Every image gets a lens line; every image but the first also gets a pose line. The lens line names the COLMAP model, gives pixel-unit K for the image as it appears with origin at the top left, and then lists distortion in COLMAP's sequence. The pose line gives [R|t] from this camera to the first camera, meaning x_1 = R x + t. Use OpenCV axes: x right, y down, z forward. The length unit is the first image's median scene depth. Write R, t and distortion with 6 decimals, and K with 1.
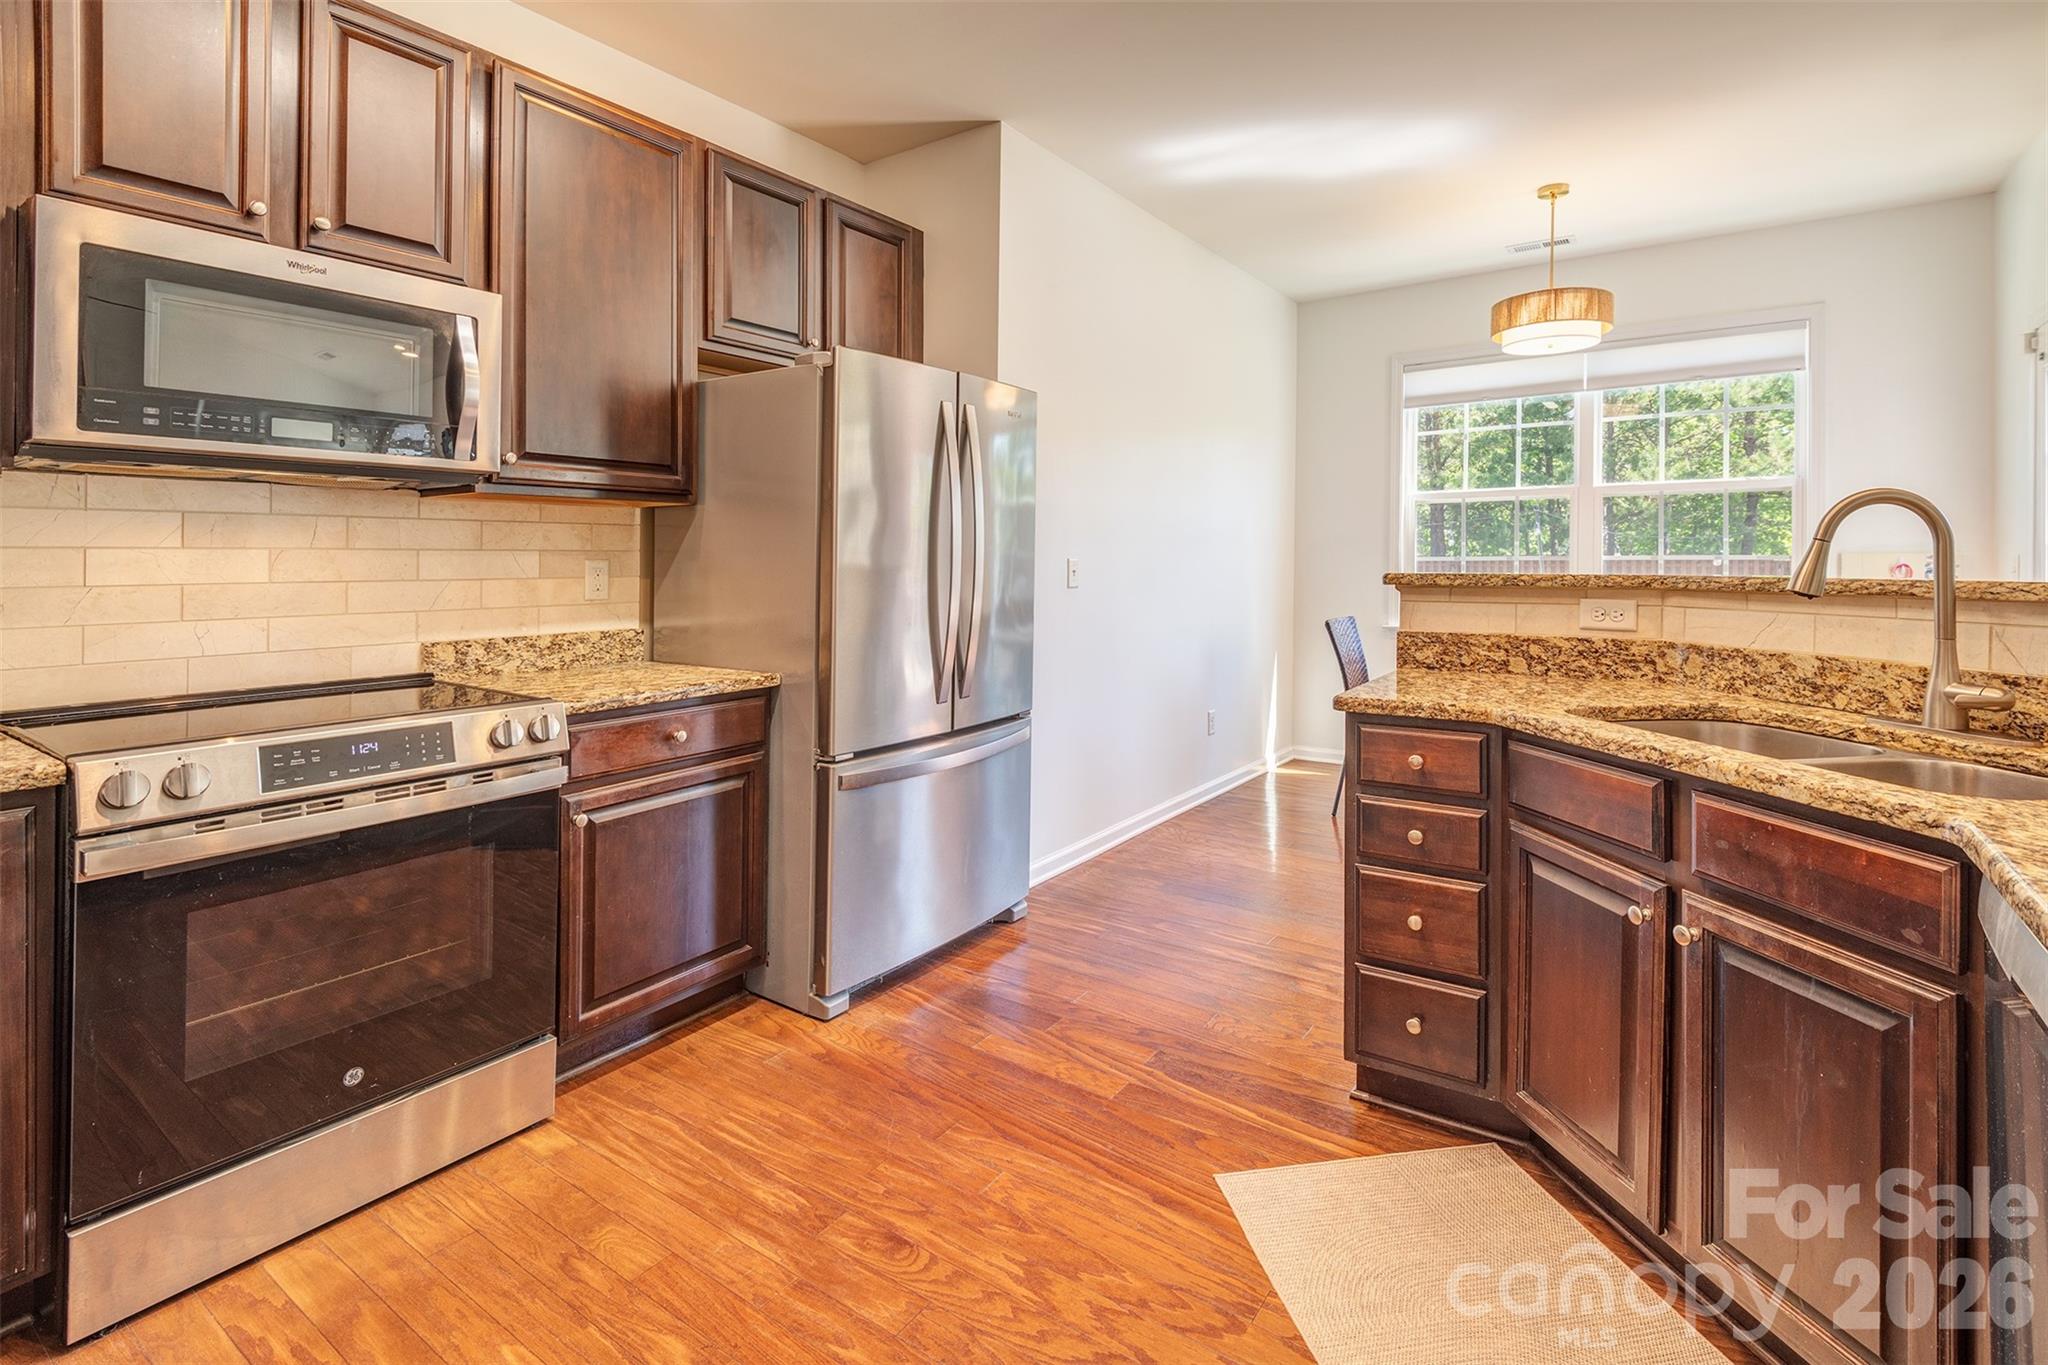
lens RADIAL K [[970.3, 0, 1021.6], [0, 970.3, 556.3], [0, 0, 1]] dist [0.002715, 0.000042]
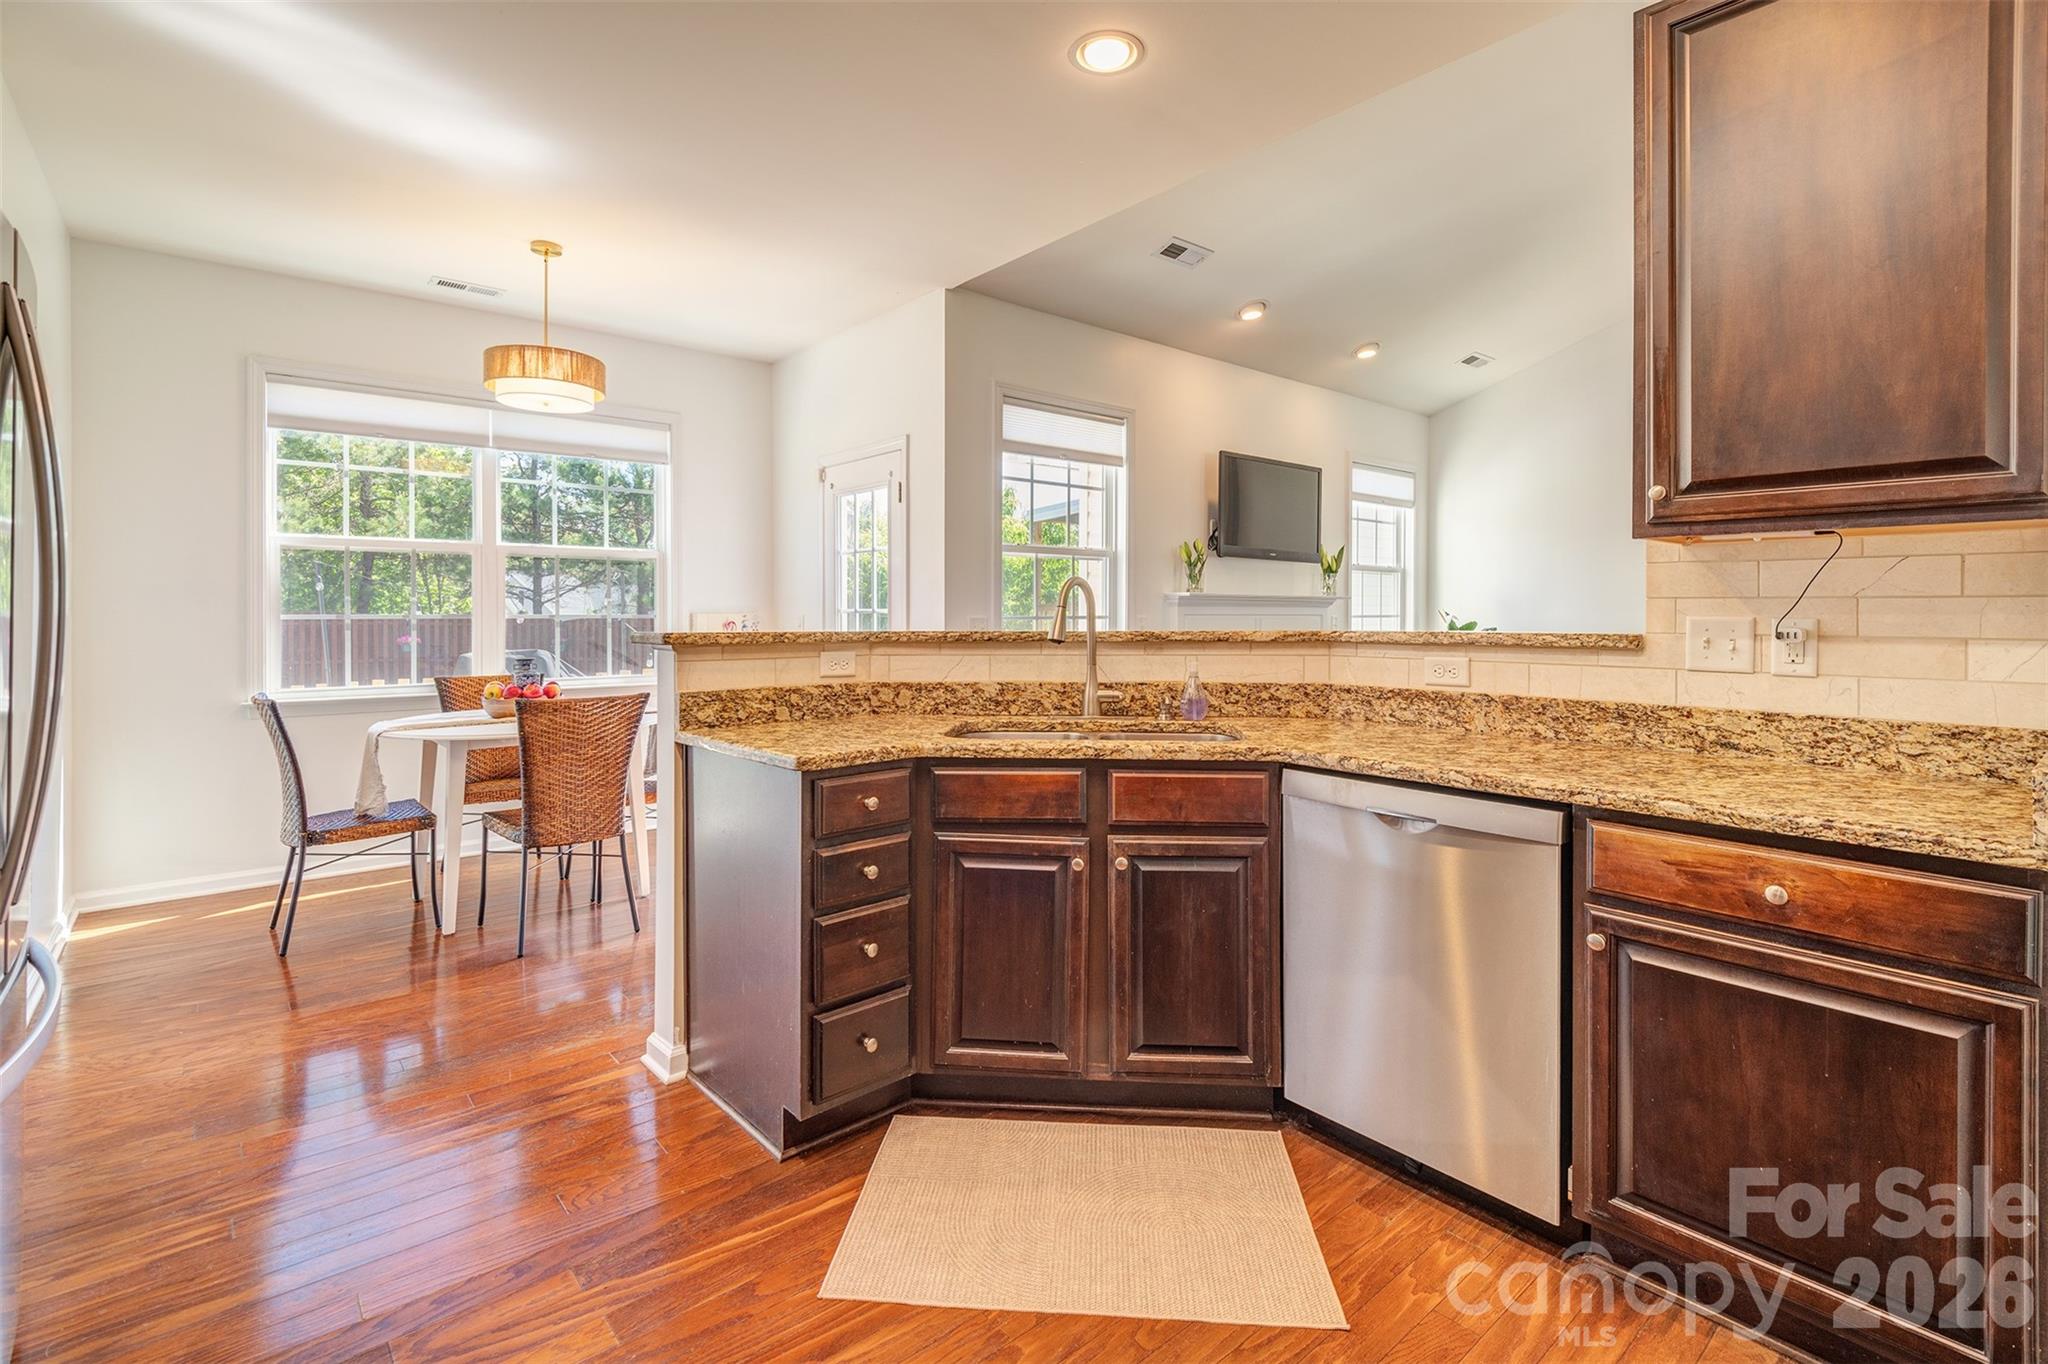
lens RADIAL K [[957.6, 0, 1028.2], [0, 957.6, 621.5], [0, 0, 1]] dist [0.009660, 0.000169]
pose [[0.235788, -0.003623, 0.971798, -0.581919], [-0.004342, 0.999979, 0.004781, -0.000107], [-0.971795, -0.005347, 0.235767, 0.553997]]
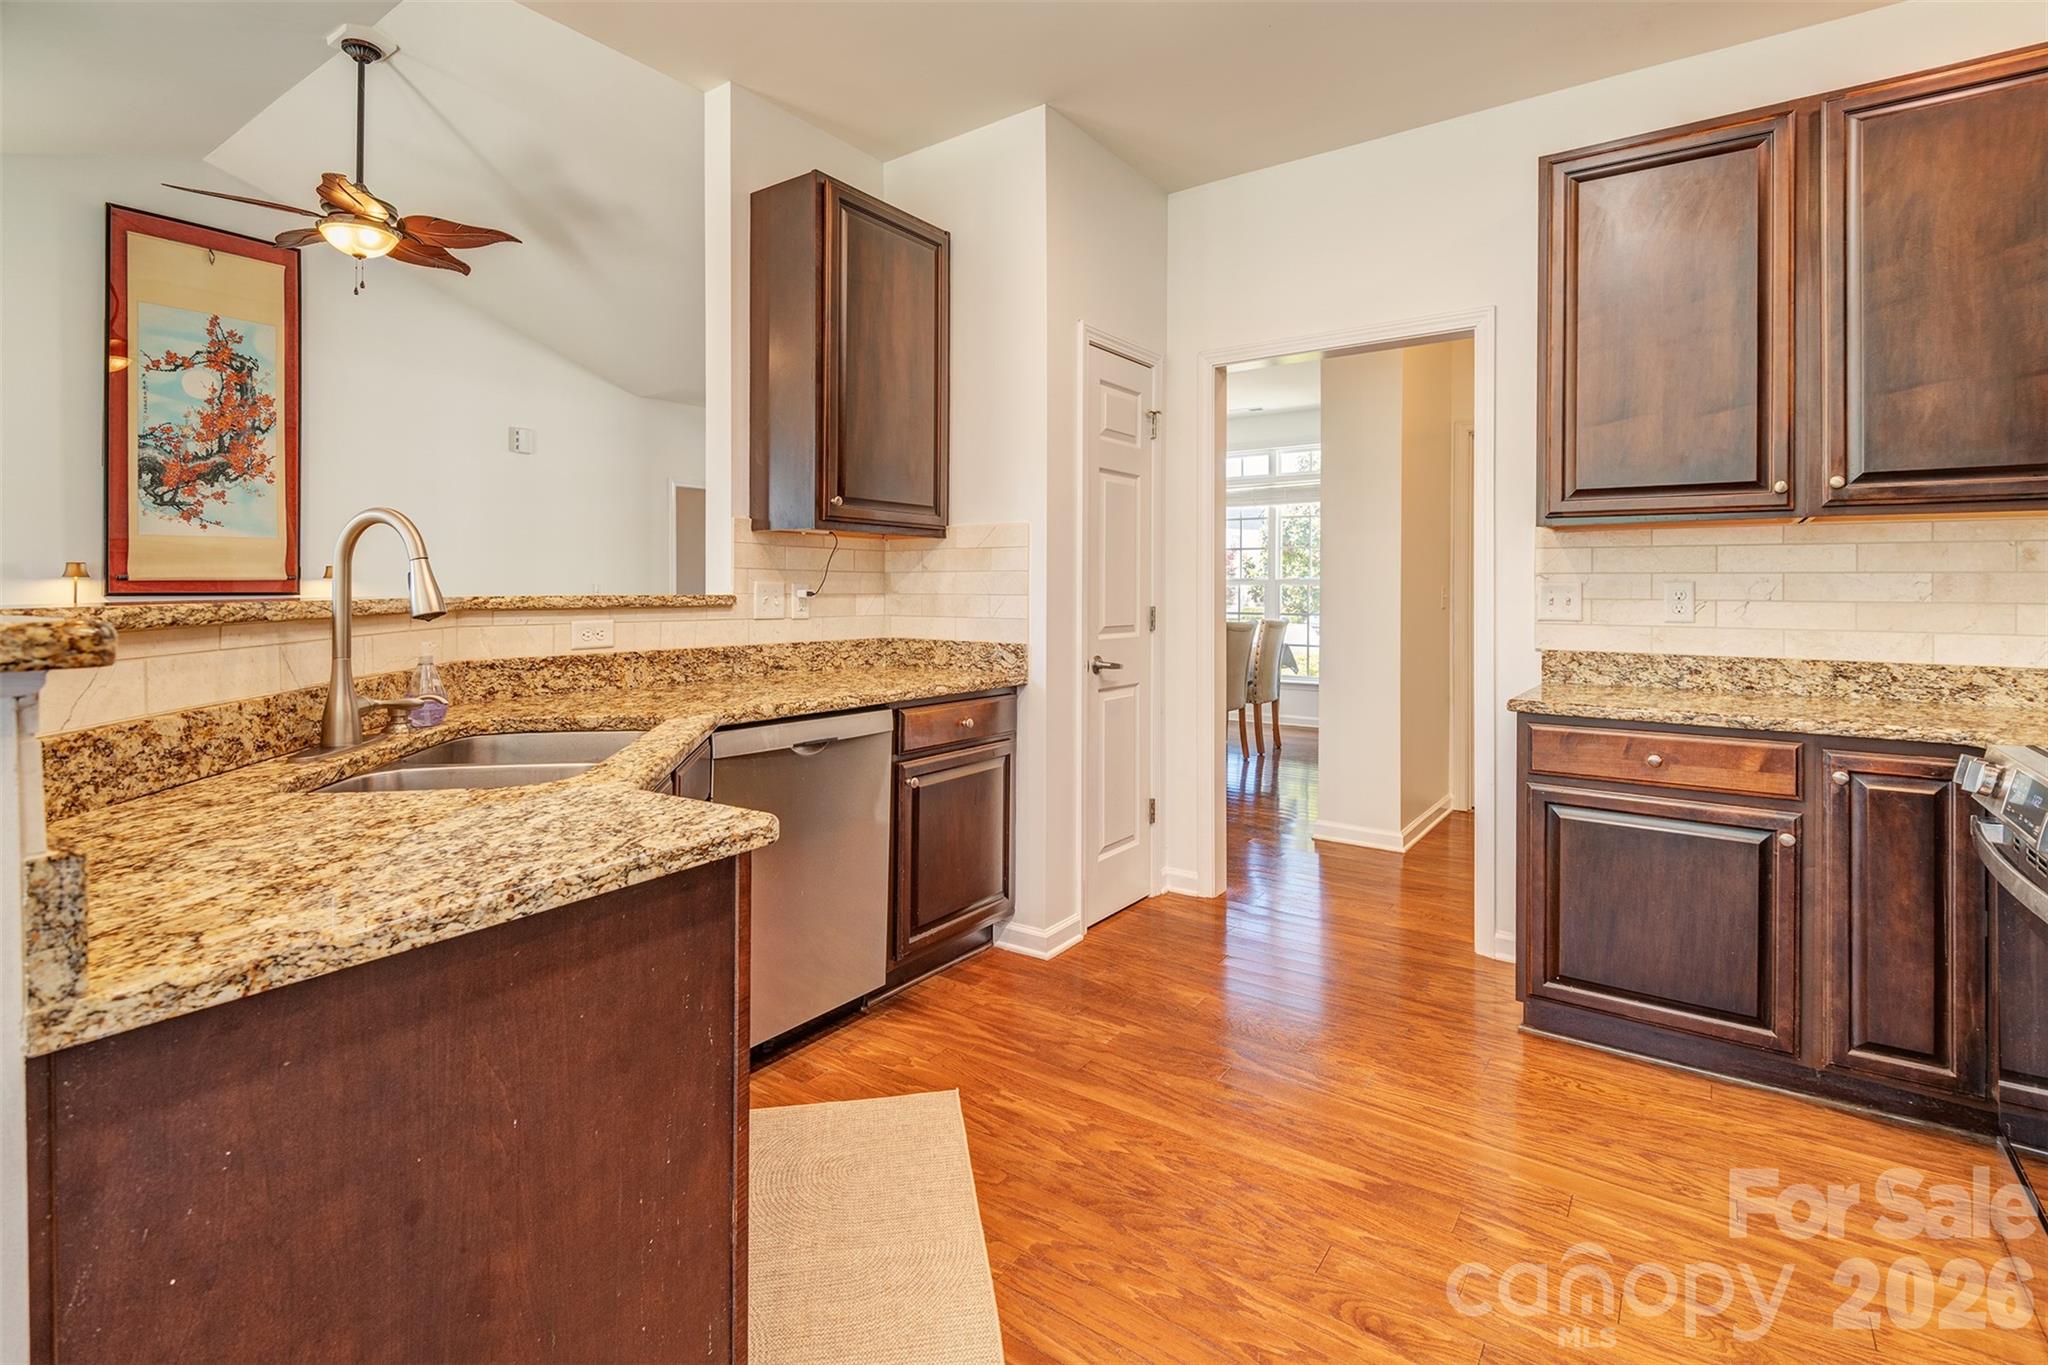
lens RADIAL K [[953.6, 0, 1030.8], [0, 953.6, 586.7], [0, 0, 1]] dist [-0.002211, -0.000013]
pose [[-0.999849, 0.000390, -0.017383, 0.185046], [0.000483, 0.999986, -0.005320, 0.011511], [0.017381, -0.005327, -0.999835, 1.584303]]
